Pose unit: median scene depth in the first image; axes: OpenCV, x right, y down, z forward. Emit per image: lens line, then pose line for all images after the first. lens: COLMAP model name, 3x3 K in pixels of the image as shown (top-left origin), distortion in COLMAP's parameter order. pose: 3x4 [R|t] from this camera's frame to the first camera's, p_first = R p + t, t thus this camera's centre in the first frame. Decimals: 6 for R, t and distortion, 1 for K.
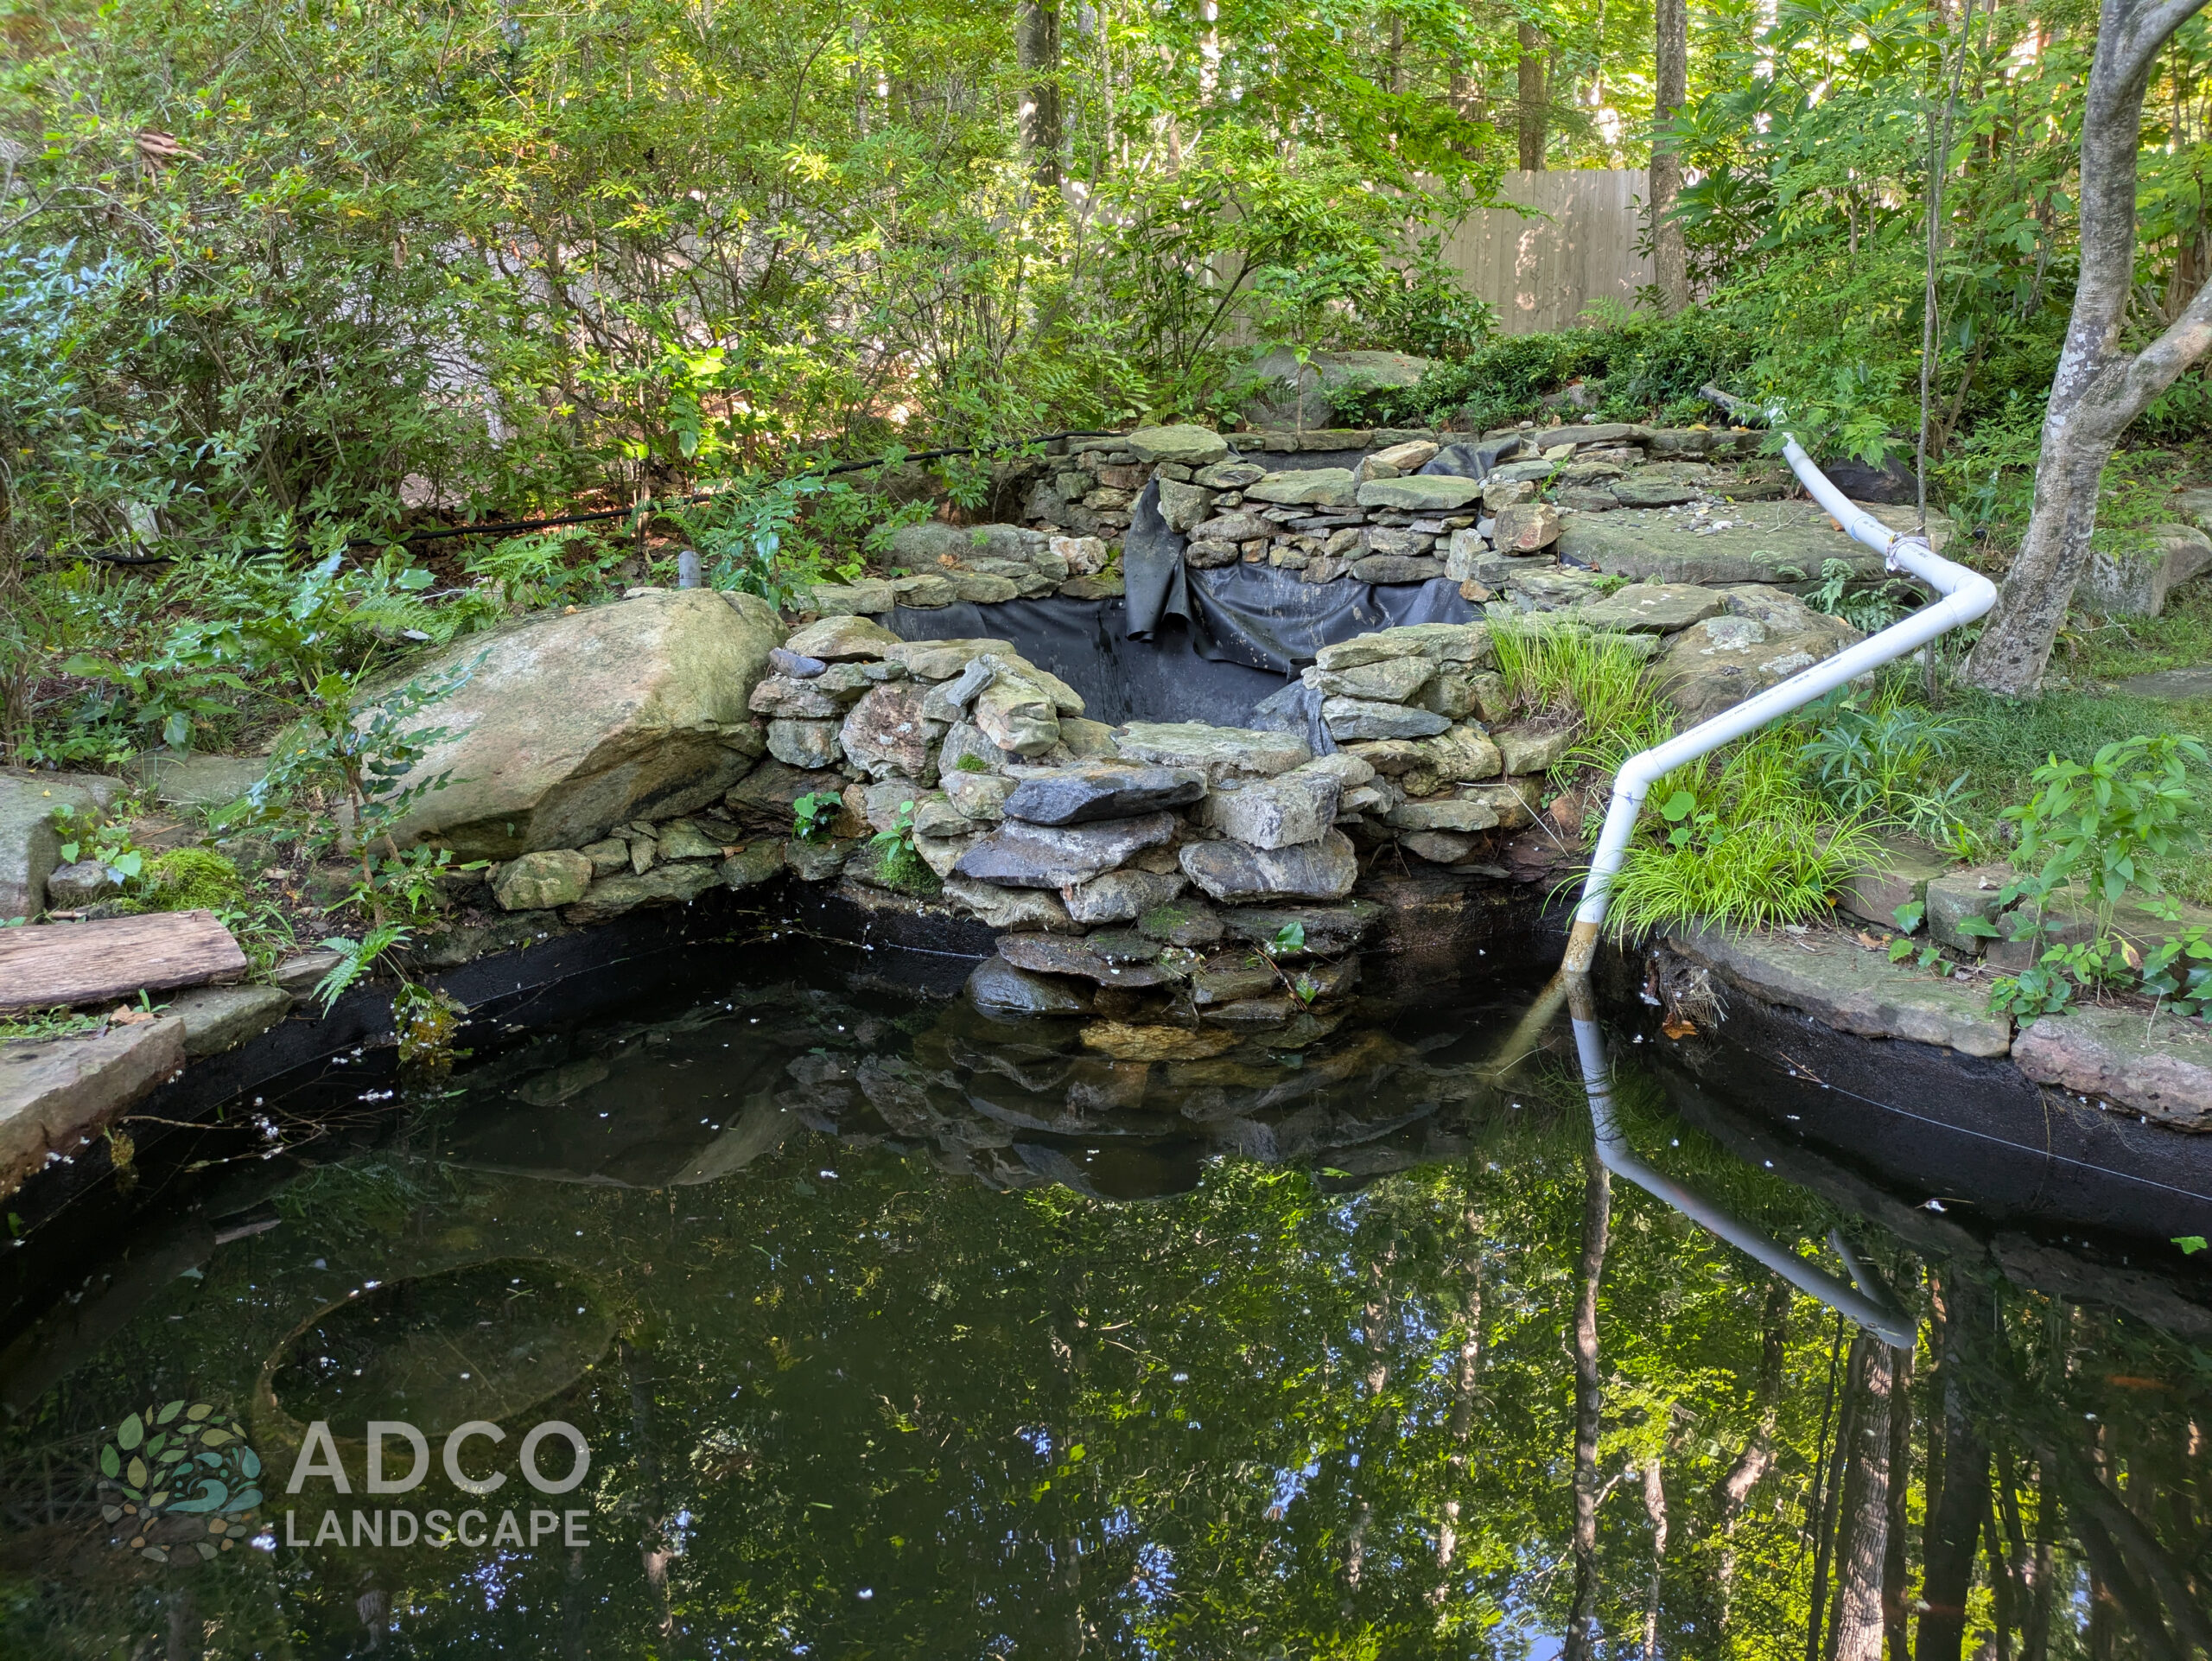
lens RADIAL K [[1600.6, 0, 1139.1], [0, 1600.6, 795.6], [0, 0, 1]] dist [0.061963, -0.042959]
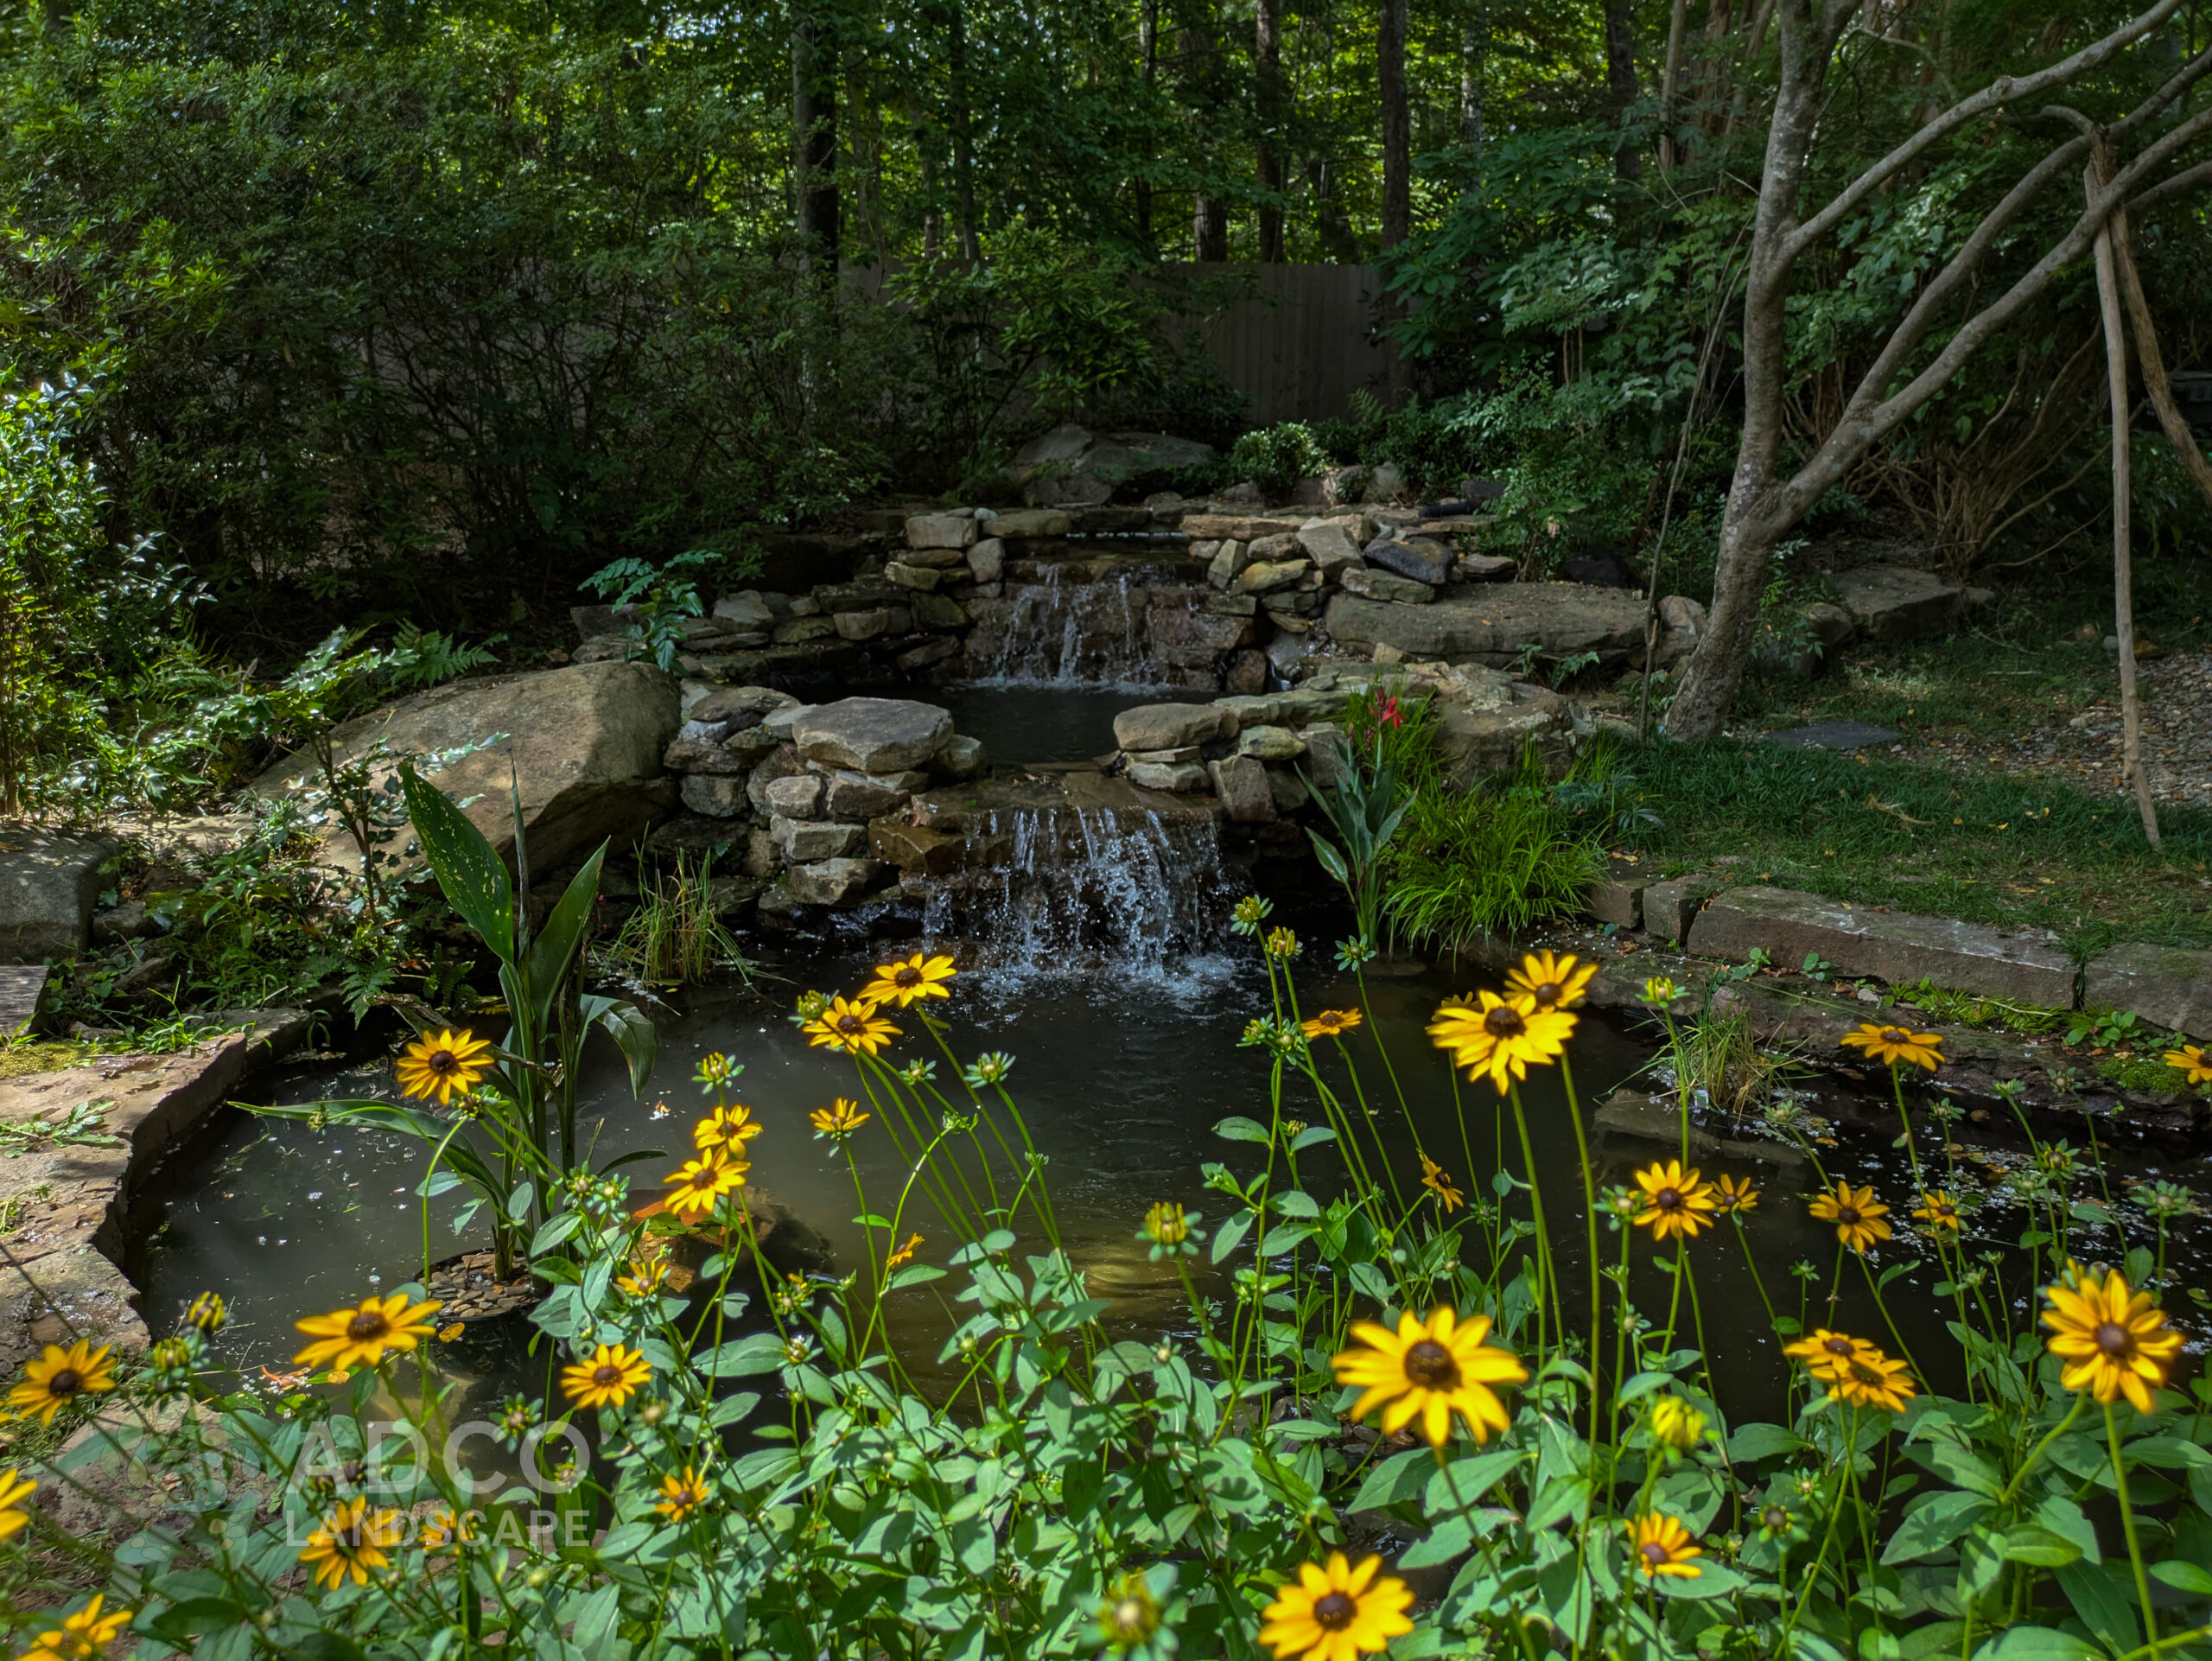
lens RADIAL K [[1600.0, 0, 1095.3], [0, 1600.0, 826.8], [0, 0, 1]] dist [0.060099, -0.045492]
pose [[0.990000, -0.014973, 0.140270, -0.102449], [0.016684, 0.999800, -0.011028, 0.006987], [-0.140077, 0.013258, 0.990052, -0.167871]]
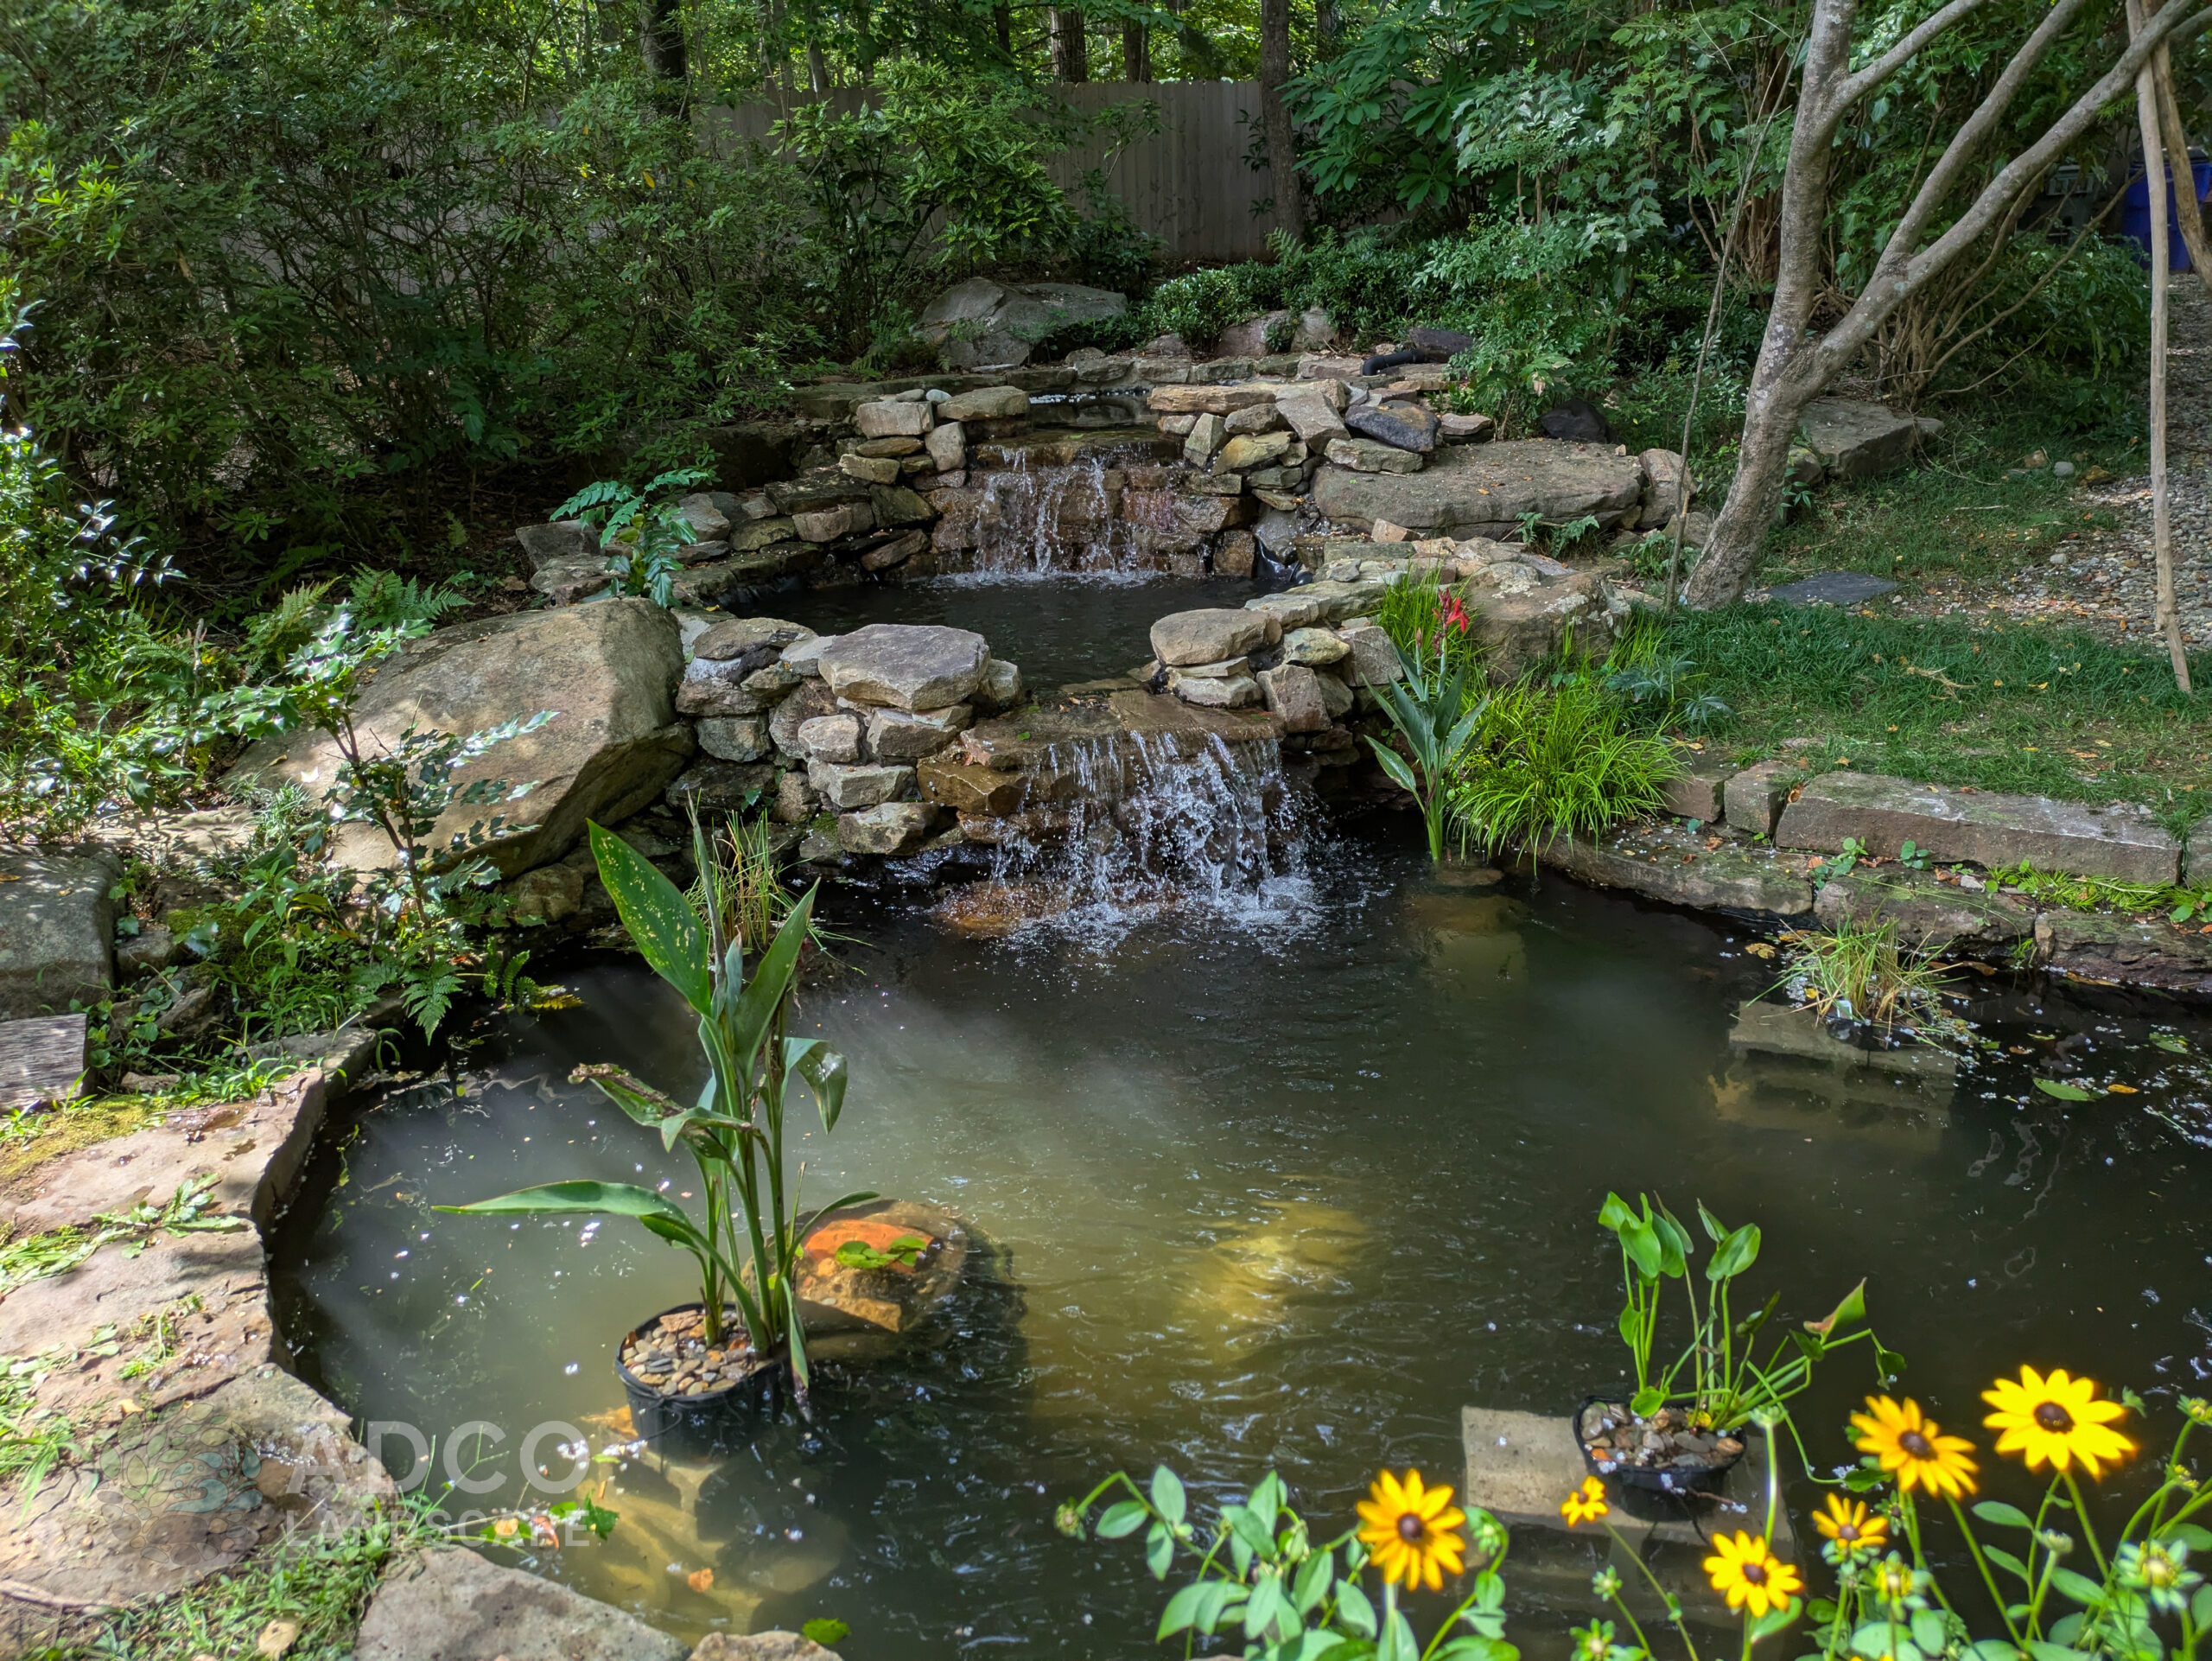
lens RADIAL K [[1588.6, 0, 1106.0], [0, 1588.6, 830.5], [0, 0, 1]] dist [0.063483, -0.045030]
pose [[0.969019, -0.103011, 0.224479, -0.216528], [0.082474, 0.991660, 0.099042, -0.057587], [-0.232809, -0.077460, 0.969433, -0.097371]]
